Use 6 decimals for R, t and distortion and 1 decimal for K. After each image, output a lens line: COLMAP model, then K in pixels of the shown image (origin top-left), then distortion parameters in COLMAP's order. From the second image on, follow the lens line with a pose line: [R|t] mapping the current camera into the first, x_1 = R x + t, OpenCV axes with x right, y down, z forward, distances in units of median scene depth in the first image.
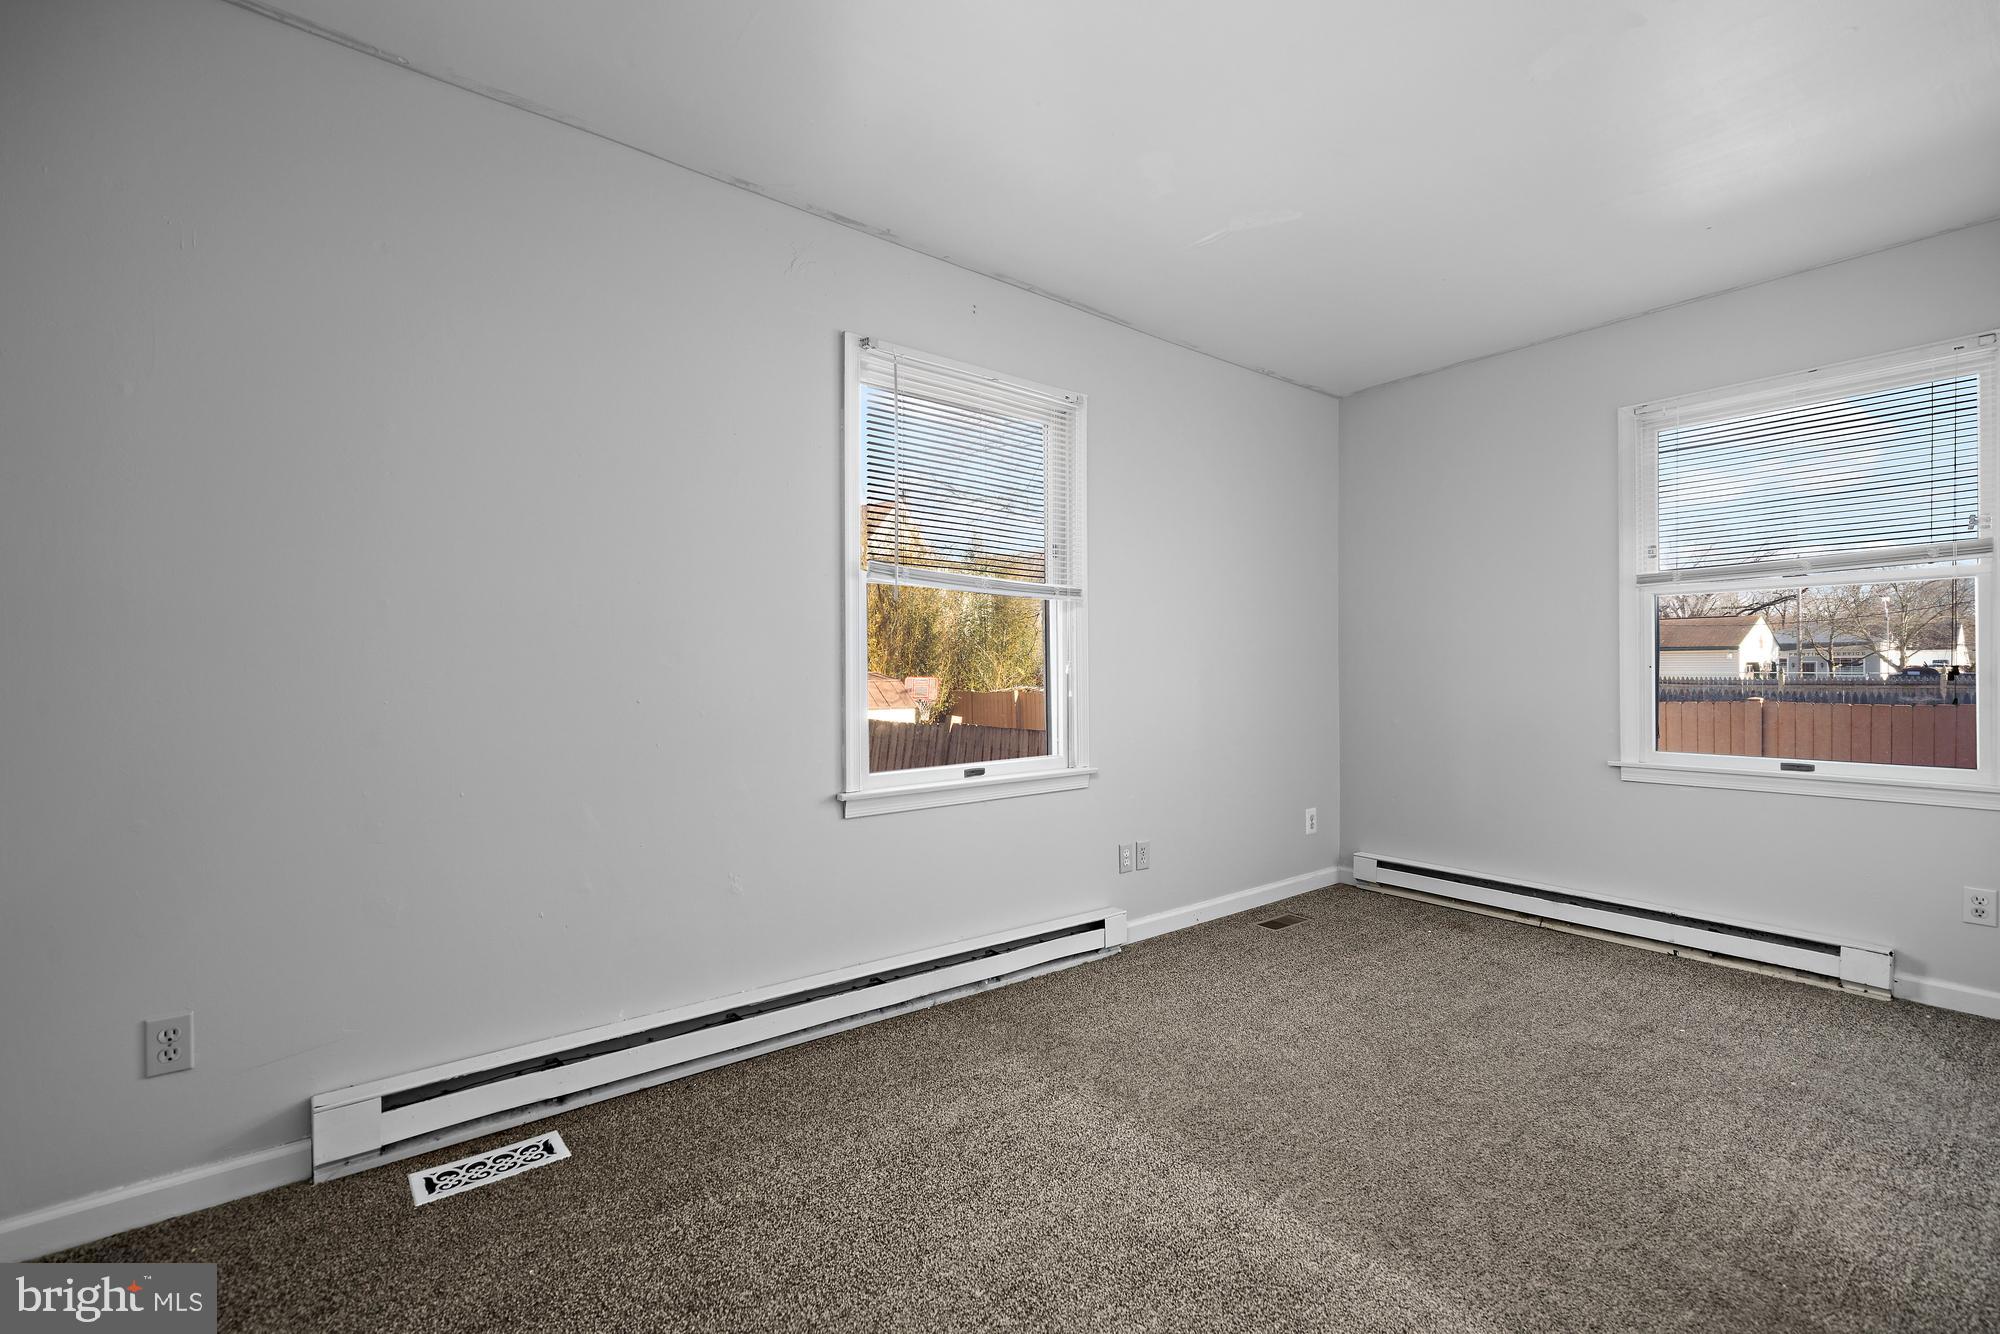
lens RADIAL K [[846.6, 0, 998.0], [0, 846.6, 671.4], [0, 0, 1]] dist [-0.002563, 0.000982]
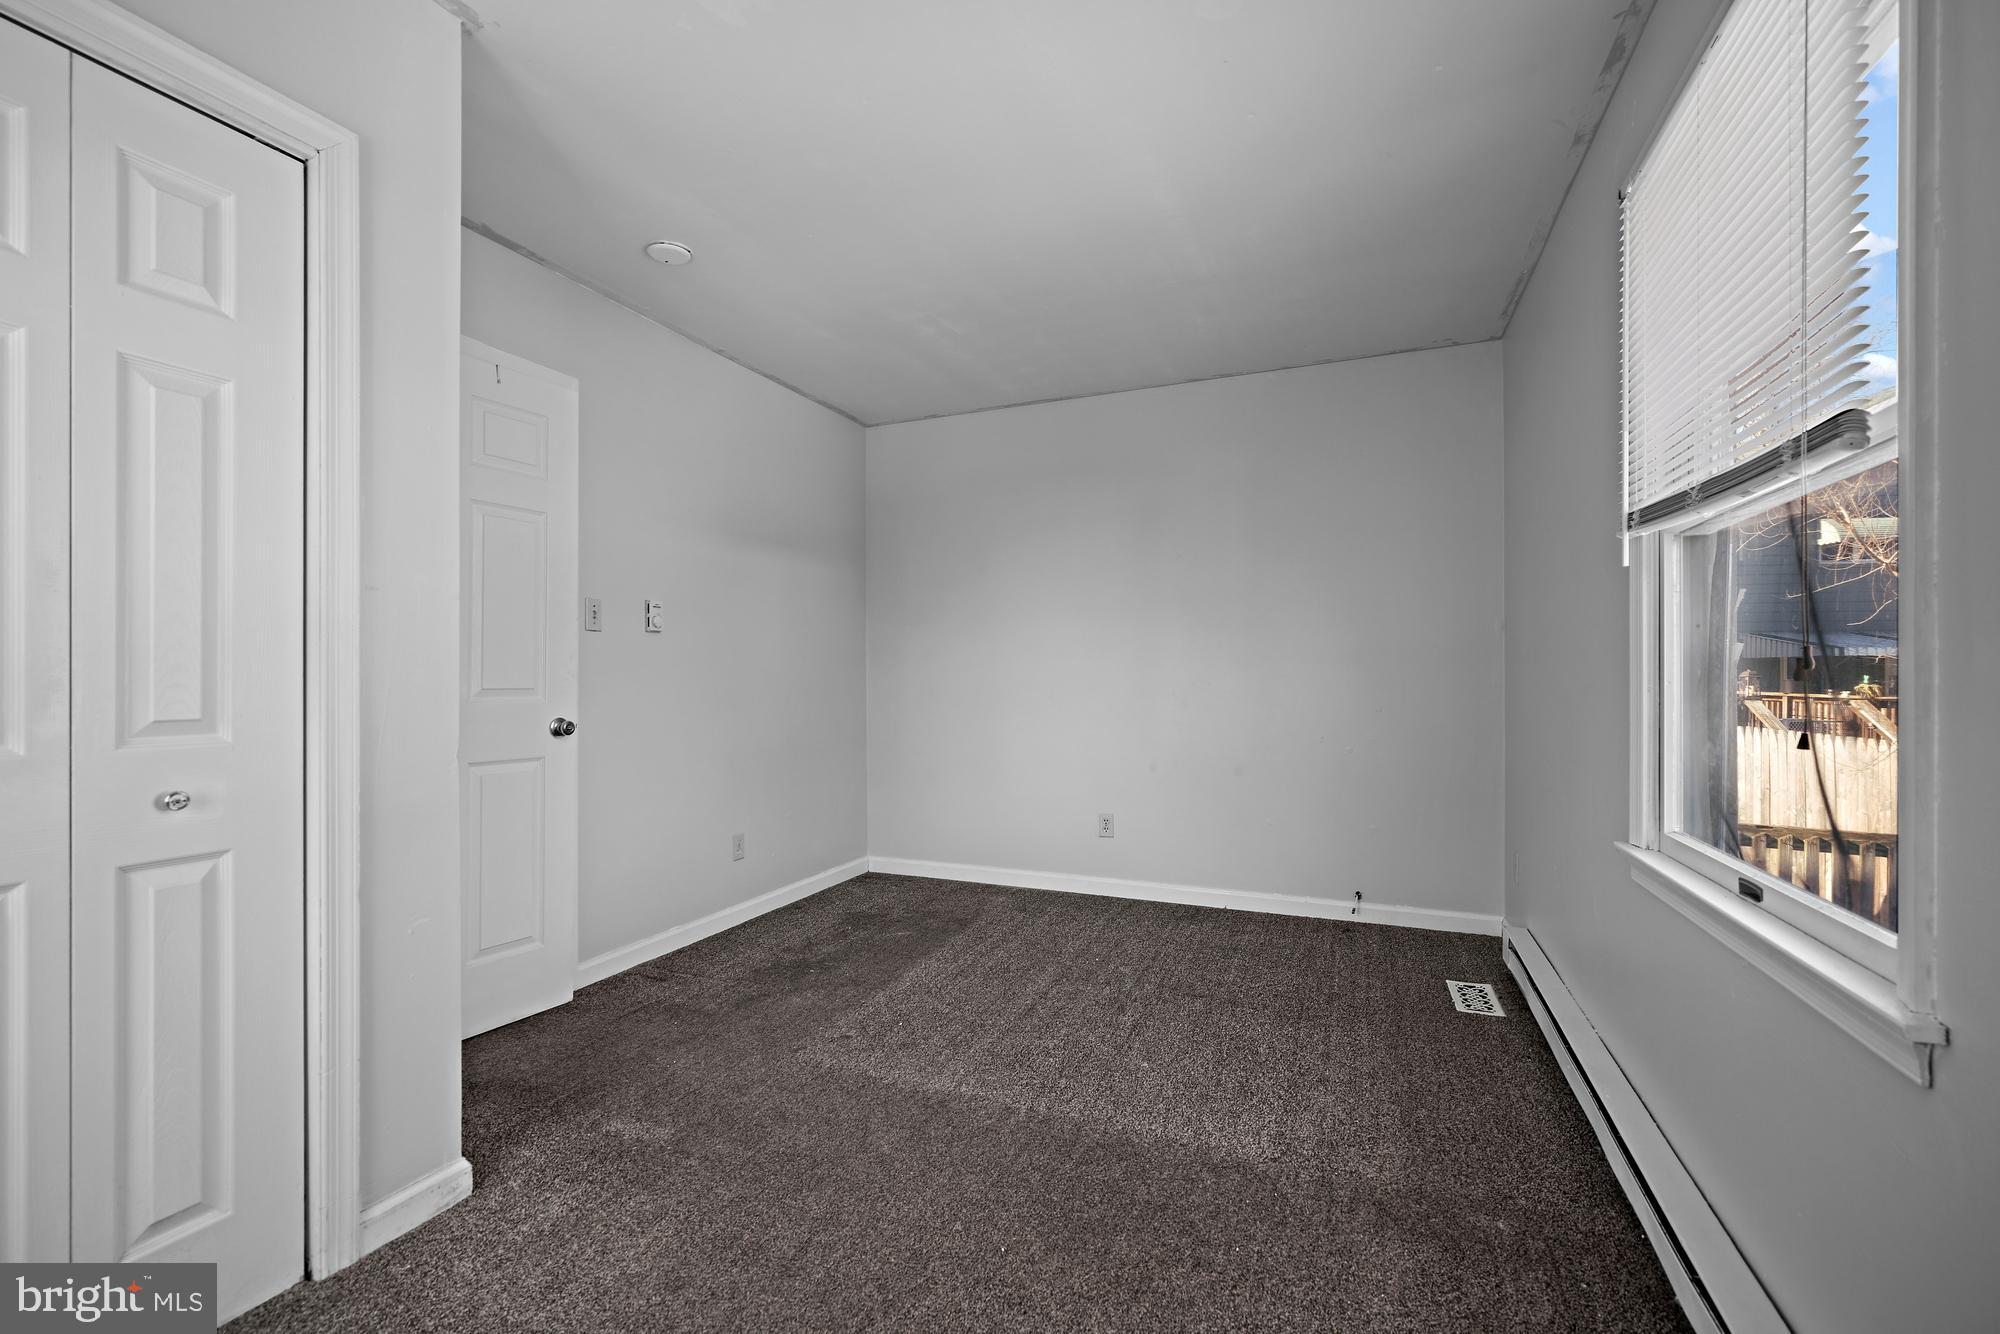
lens RADIAL K [[846.6, 0, 996.8], [0, 846.6, 671.6], [0, 0, 1]] dist [-0.002563, 0.000982]
pose [[-0.884906, -0.001001, -0.465769, 0.541595], [-0.000350, 0.999999, -0.001485, -0.006175], [0.465770, -0.001151, -0.884905, 1.183956]]
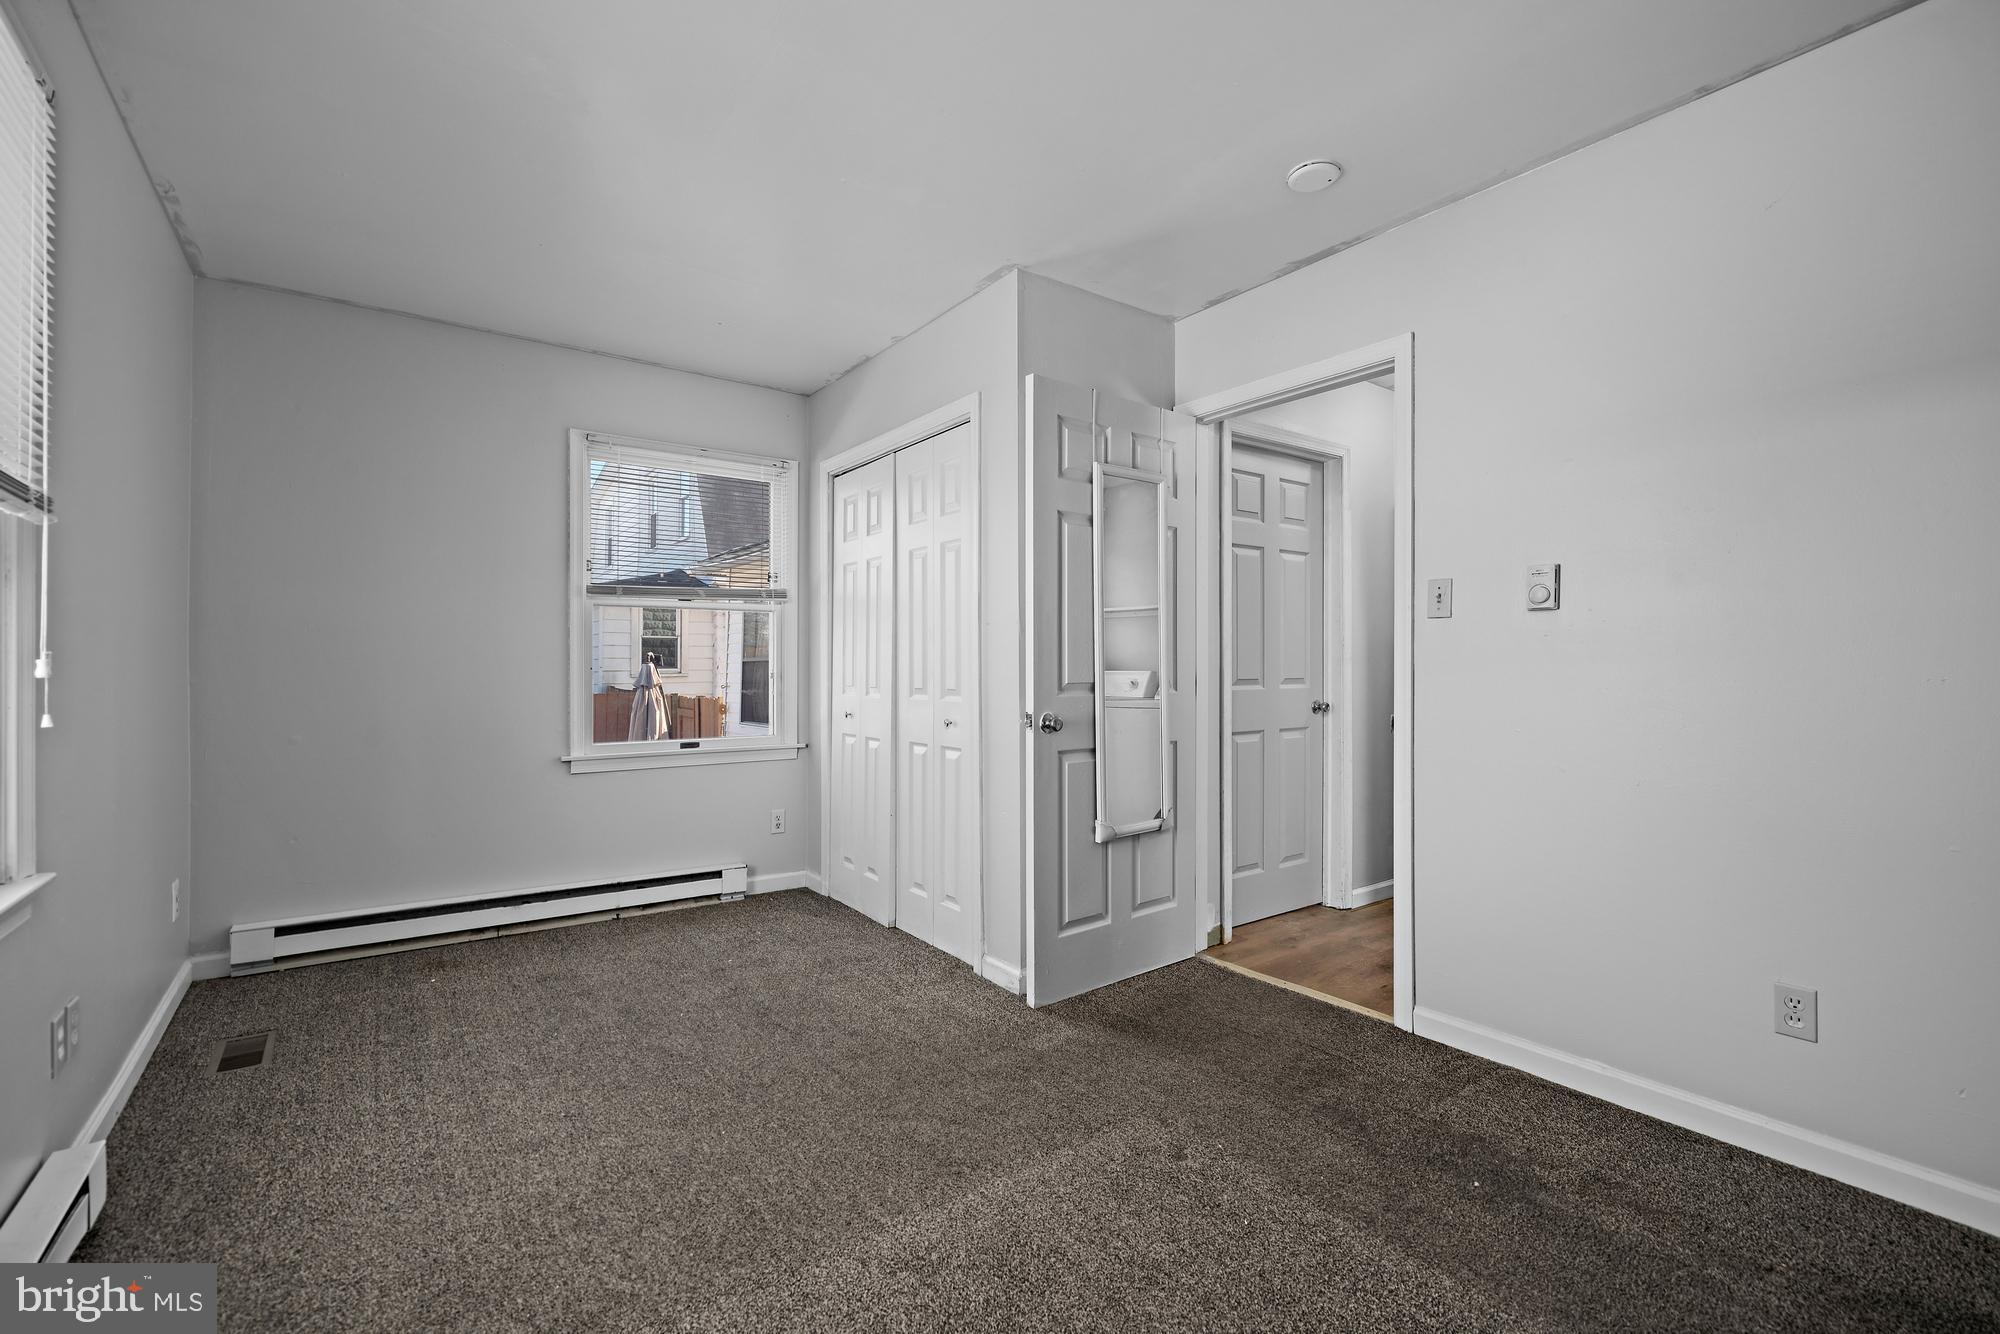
lens RADIAL K [[846.6, 0, 986.6], [0, 846.6, 668.4], [0, 0, 1]] dist [-0.002563, 0.000982]
pose [[0.054878, 0.004508, 0.998483, -0.358108], [-0.001317, 0.999989, -0.004442, -0.001700], [-0.998492, -0.001071, 0.054883, 0.471818]]
